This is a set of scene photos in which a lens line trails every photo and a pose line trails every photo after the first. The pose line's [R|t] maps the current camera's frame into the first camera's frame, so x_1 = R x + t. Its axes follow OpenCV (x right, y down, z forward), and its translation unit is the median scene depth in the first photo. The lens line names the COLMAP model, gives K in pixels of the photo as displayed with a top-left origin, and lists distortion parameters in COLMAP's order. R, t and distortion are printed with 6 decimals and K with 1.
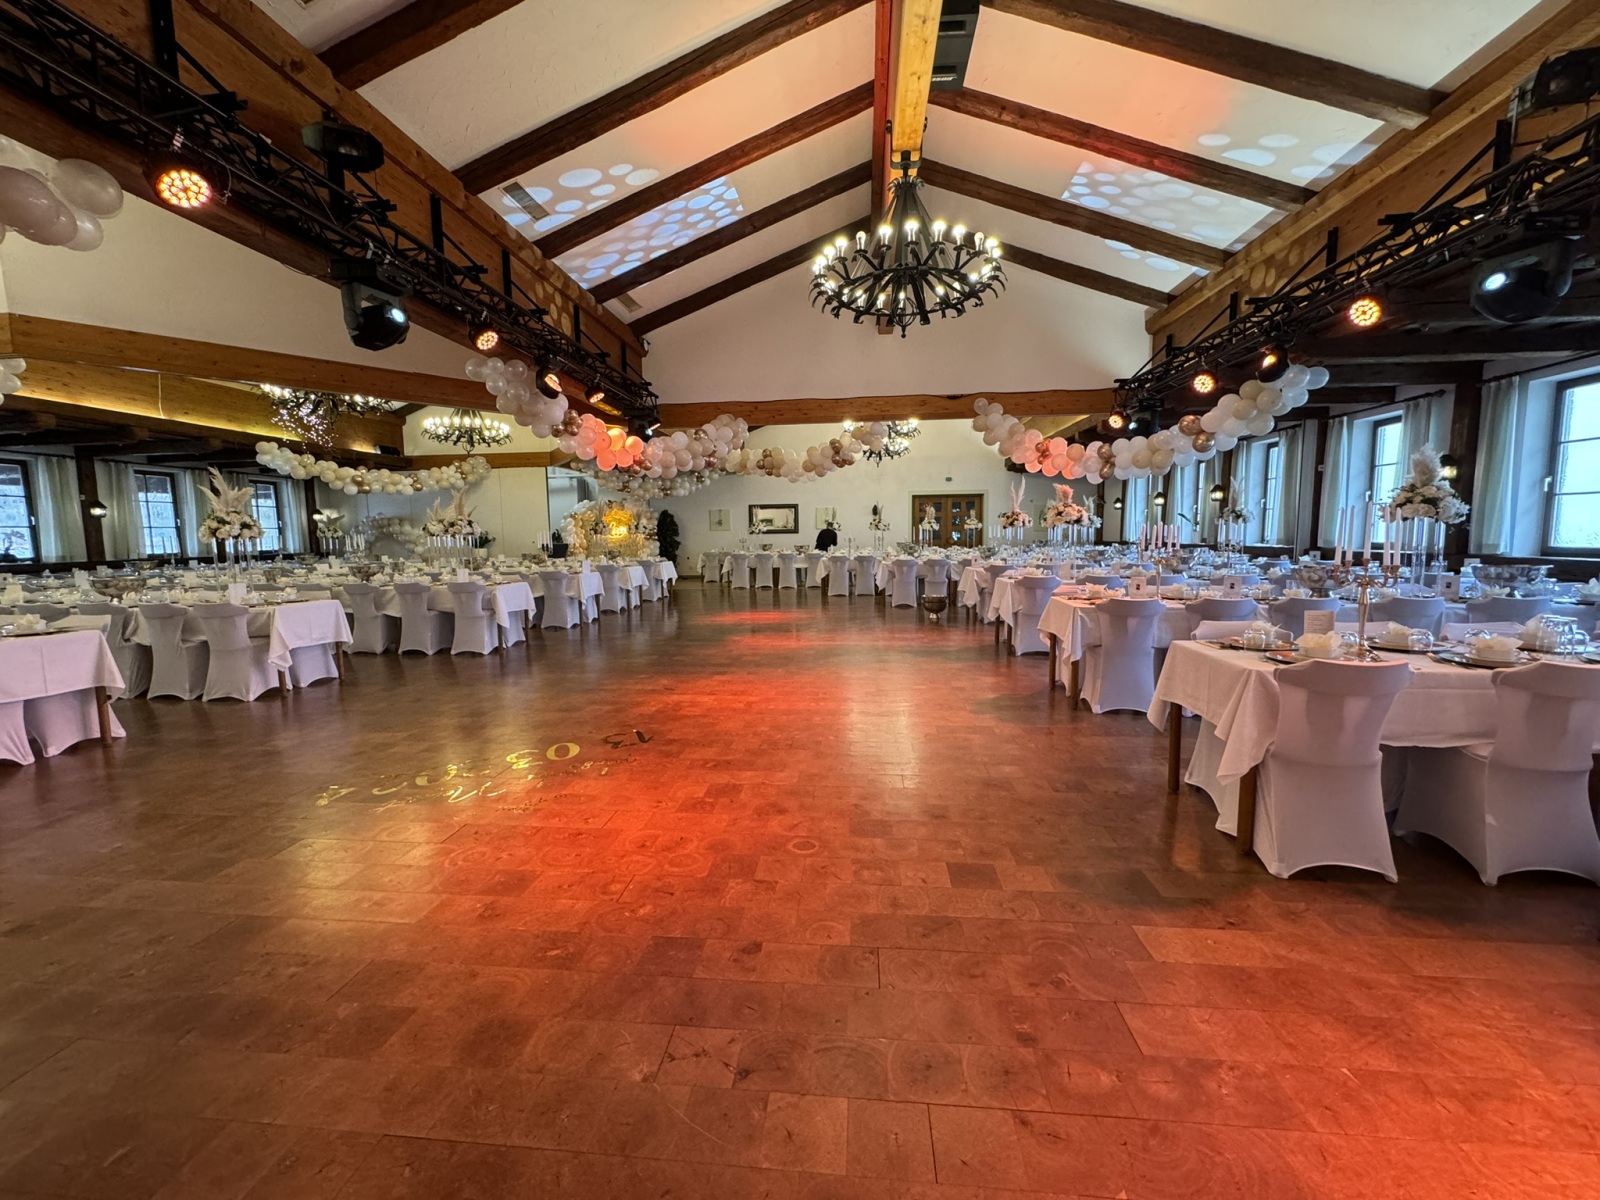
lens RADIAL K [[638.5, 0, 795.1], [0, 638.5, 596.0], [0, 0, 1]] dist [-0.002974, 0.000706]
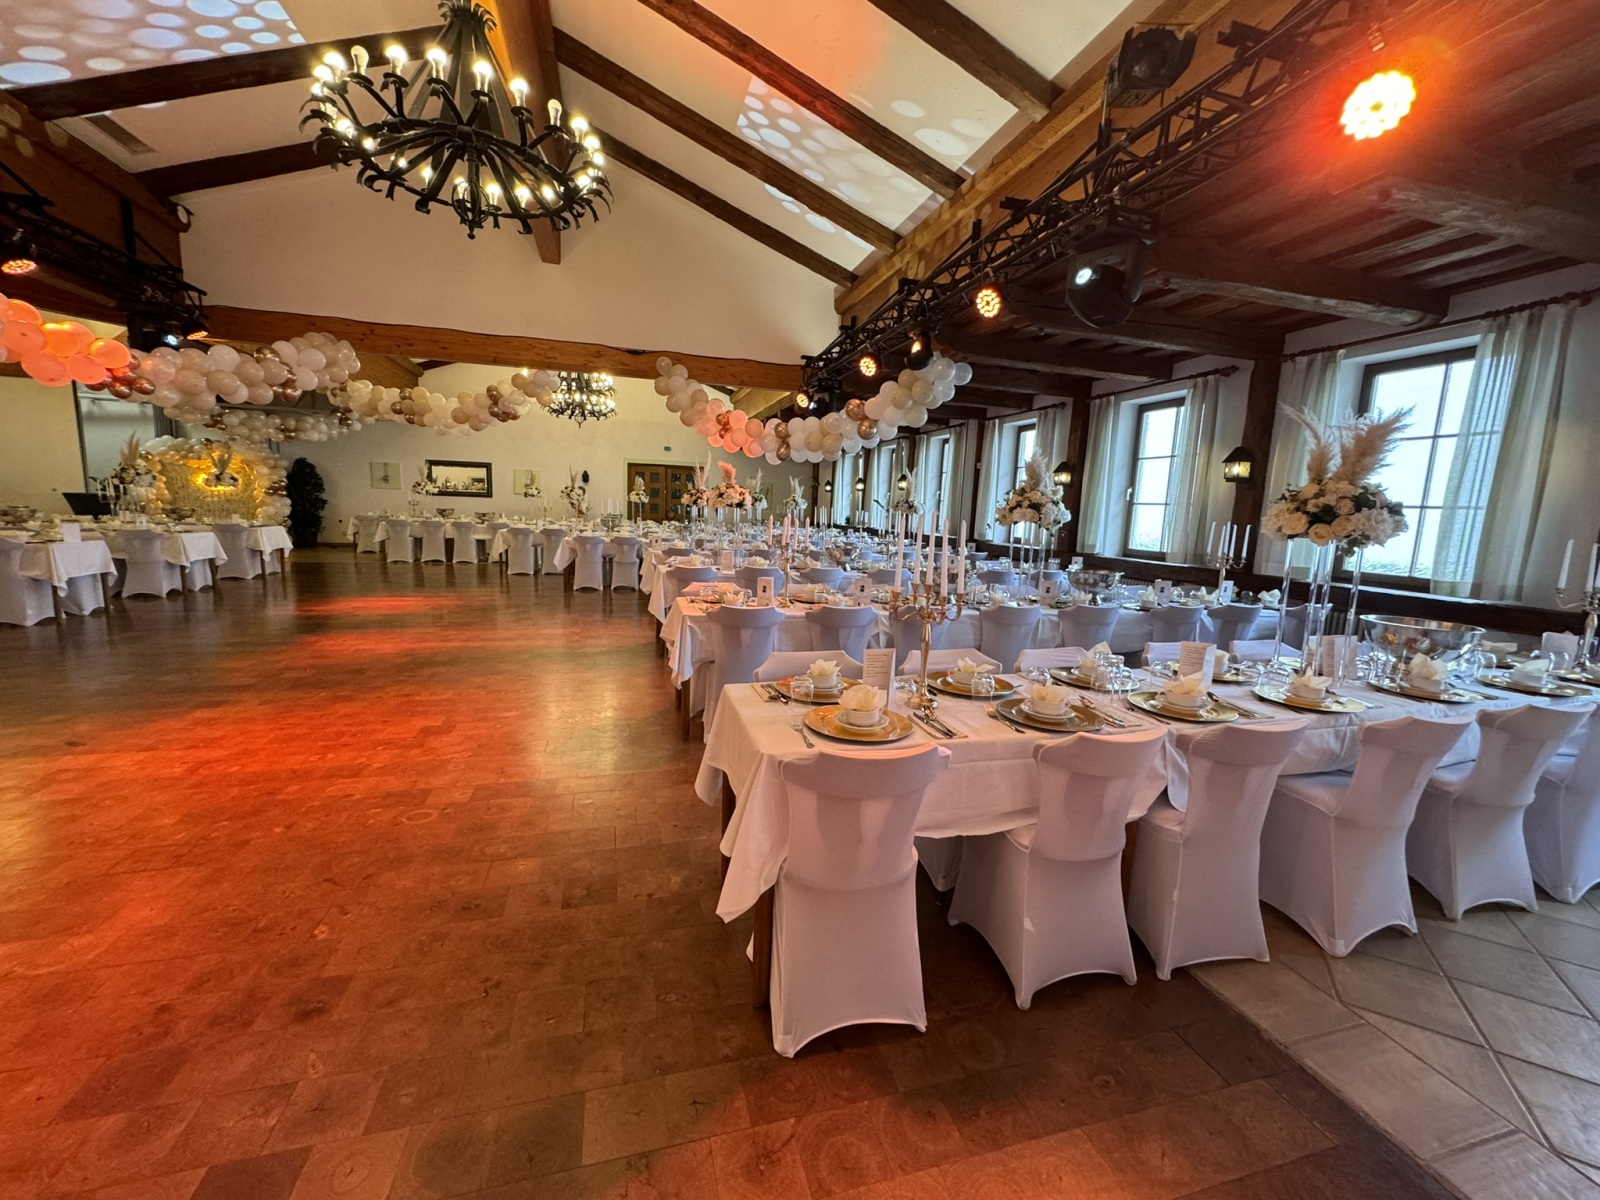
lens RADIAL K [[638.5, 0, 794.4], [0, 638.5, 597.0], [0, 0, 1]] dist [-0.002974, 0.000706]
pose [[0.929750, -0.000773, 0.368190, 0.186060], [-0.017218, 0.998812, 0.045577, -0.030923], [-0.367788, -0.048714, 0.928633, 0.136743]]
